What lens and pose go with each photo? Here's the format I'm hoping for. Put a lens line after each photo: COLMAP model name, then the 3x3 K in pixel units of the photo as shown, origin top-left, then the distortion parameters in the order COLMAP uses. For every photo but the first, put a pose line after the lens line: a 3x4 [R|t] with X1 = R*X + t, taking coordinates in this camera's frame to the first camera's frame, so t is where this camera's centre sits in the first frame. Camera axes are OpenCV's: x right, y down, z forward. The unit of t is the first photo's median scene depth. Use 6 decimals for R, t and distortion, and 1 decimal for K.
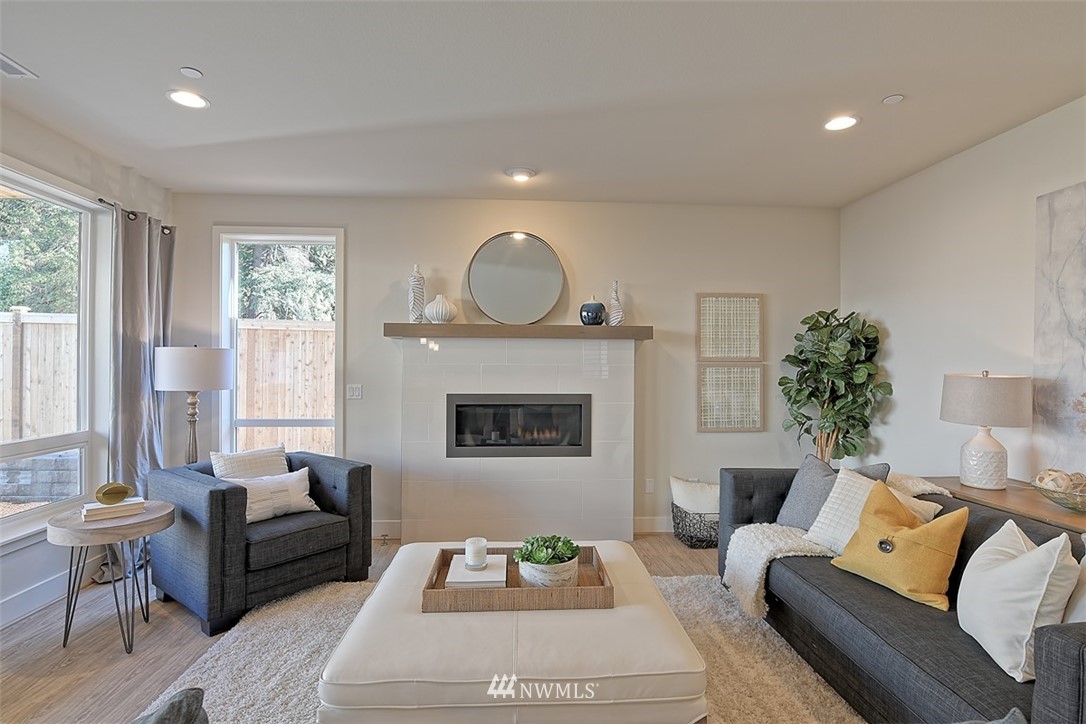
lens RADIAL K [[527.0, 0, 540.0], [0, 527.0, 361.5], [0, 0, 1]] dist [-0.009057, -0.007577]
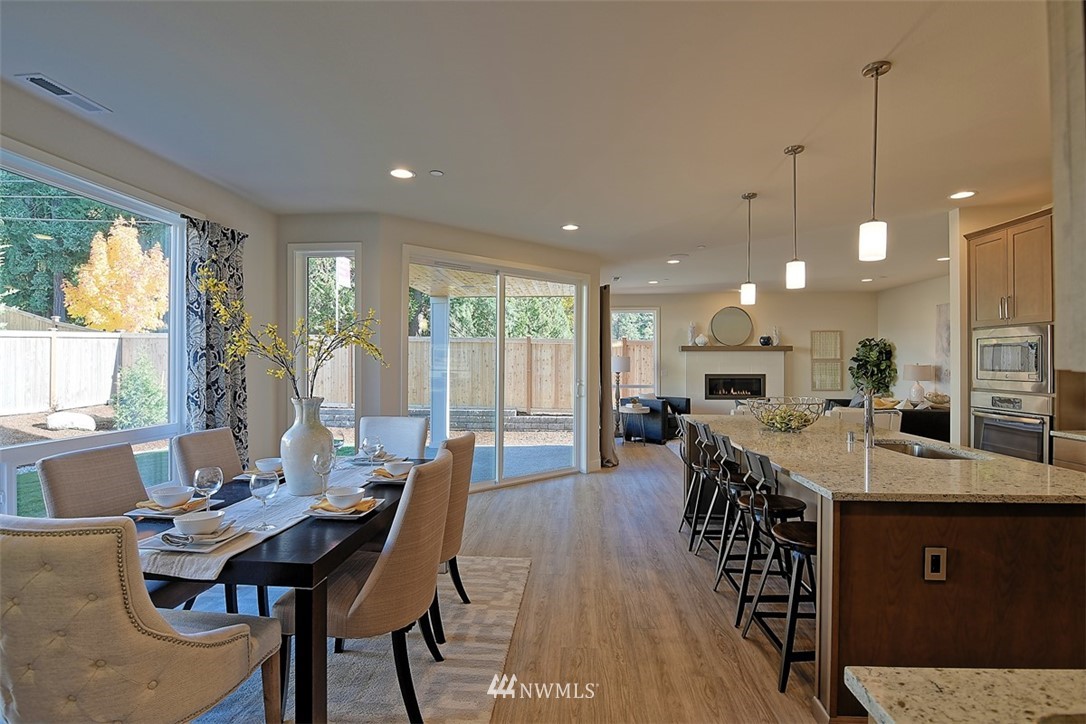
lens RADIAL K [[527.0, 0, 540.0], [0, 527.0, 361.5], [0, 0, 1]] dist [-0.009057, -0.007577]
pose [[0.990676, -0.005613, -0.136122, -0.611272], [0.006379, 0.999966, 0.005186, -0.015003], [0.136088, -0.006006, 0.990679, -1.561146]]
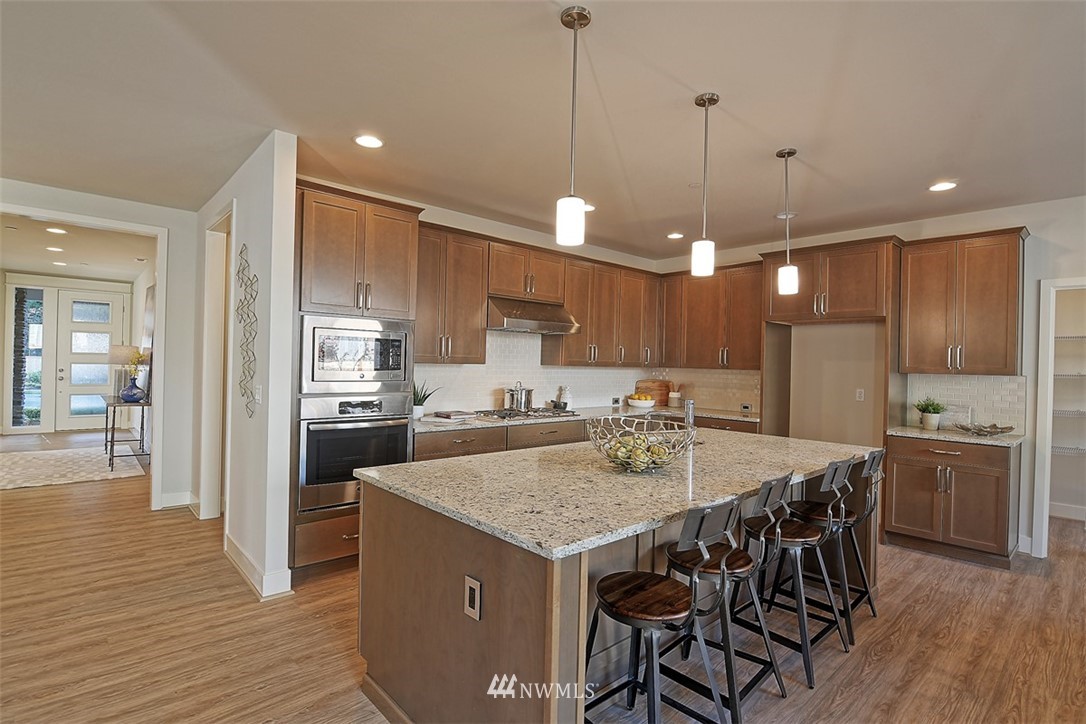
lens RADIAL K [[527.0, 0, 540.0], [0, 527.0, 361.5], [0, 0, 1]] dist [-0.009057, -0.007577]
pose [[-0.621101, -0.018857, 0.783504, -0.714160], [-0.034850, 0.999386, -0.003573, -0.007367], [-0.782955, -0.029524, -0.621377, -0.162205]]
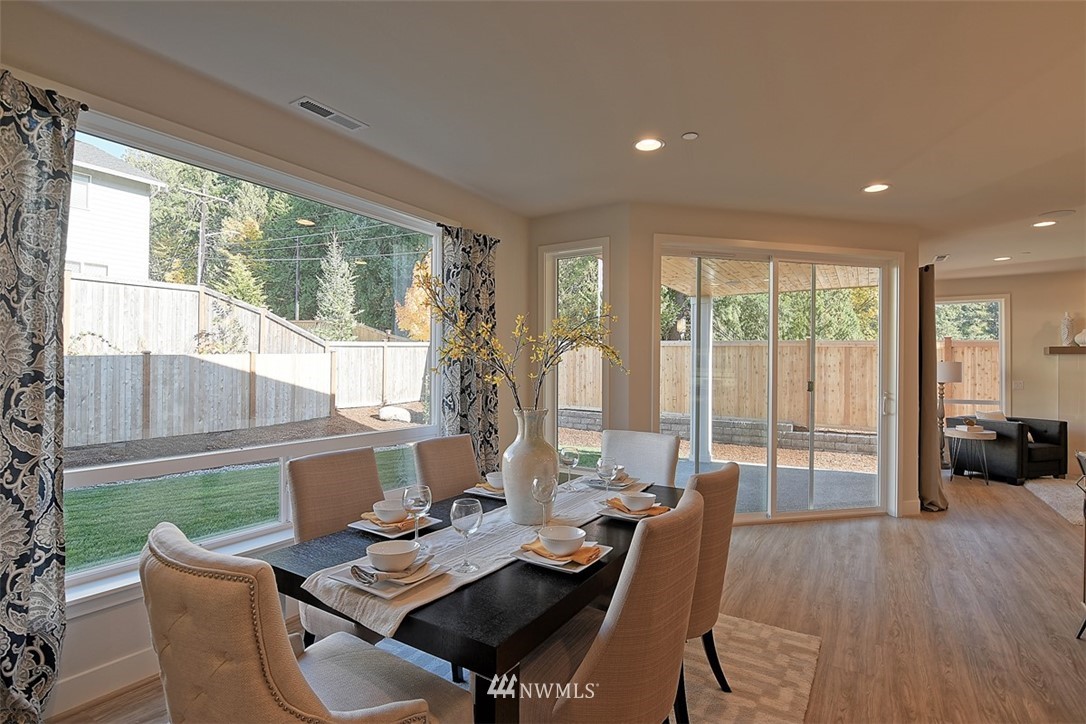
lens RADIAL K [[527.0, 0, 540.0], [0, 527.0, 361.5], [0, 0, 1]] dist [-0.009057, -0.007577]
pose [[0.809674, -0.007334, -0.586835, -0.648628], [0.003321, 0.999963, -0.007915, -0.014310], [0.586871, 0.004459, 0.809668, -1.407267]]
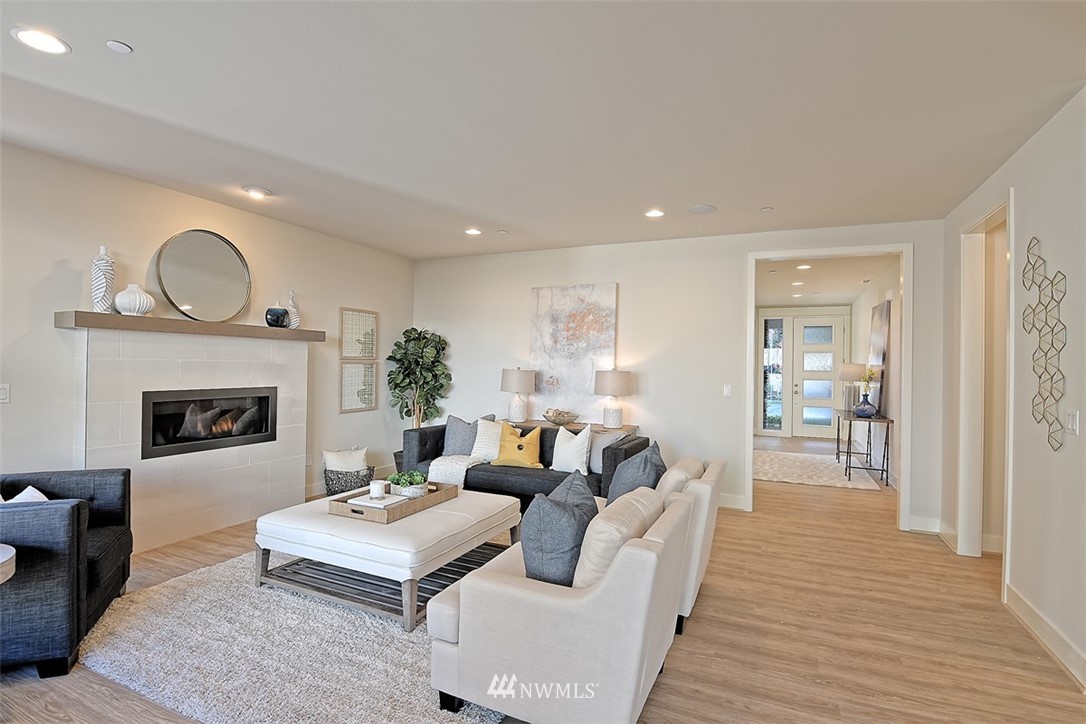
lens RADIAL K [[527.0, 0, 540.0], [0, 527.0, 361.5], [0, 0, 1]] dist [-0.009057, -0.007577]
pose [[0.473948, 0.007920, 0.880517, -0.664610], [-0.019265, 0.999813, 0.001377, -0.006548], [-0.880342, -0.017615, 0.474012, -0.061109]]
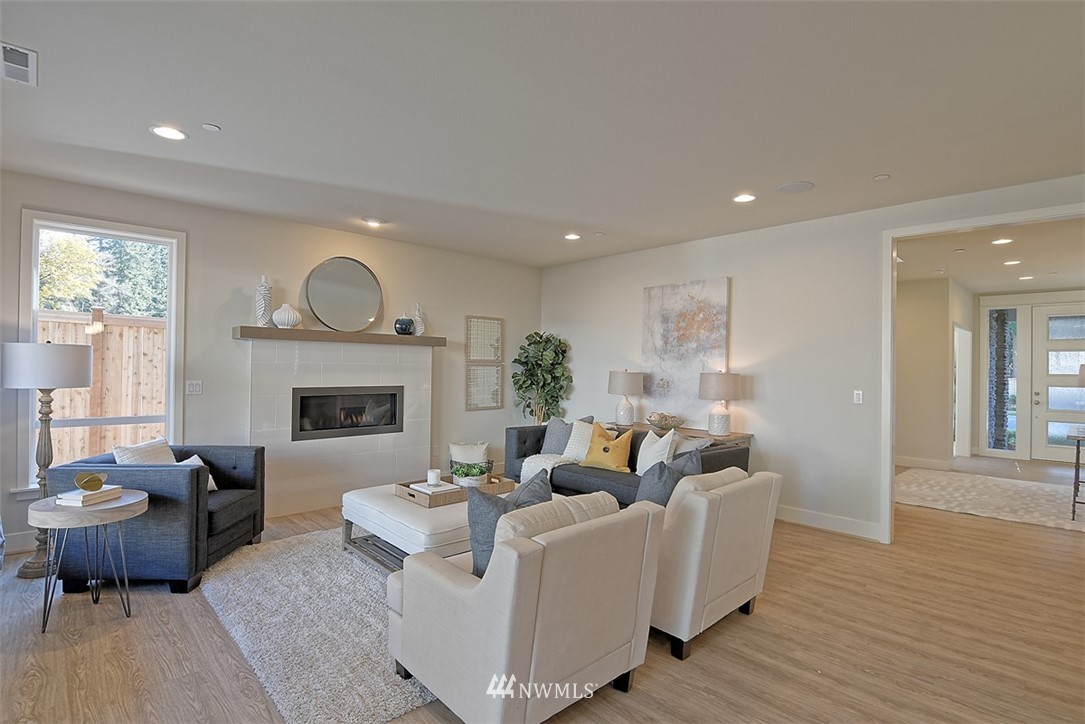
lens RADIAL K [[526.6, 0, 539.5], [0, 526.6, 361.5], [0, 0, 1]] dist [-0.009057, -0.007577]
pose [[0.771821, 0.010492, 0.635753, -0.504924], [-0.014054, 0.999901, 0.000559, -0.006233], [-0.635684, -0.009366, 0.771893, -0.271944]]
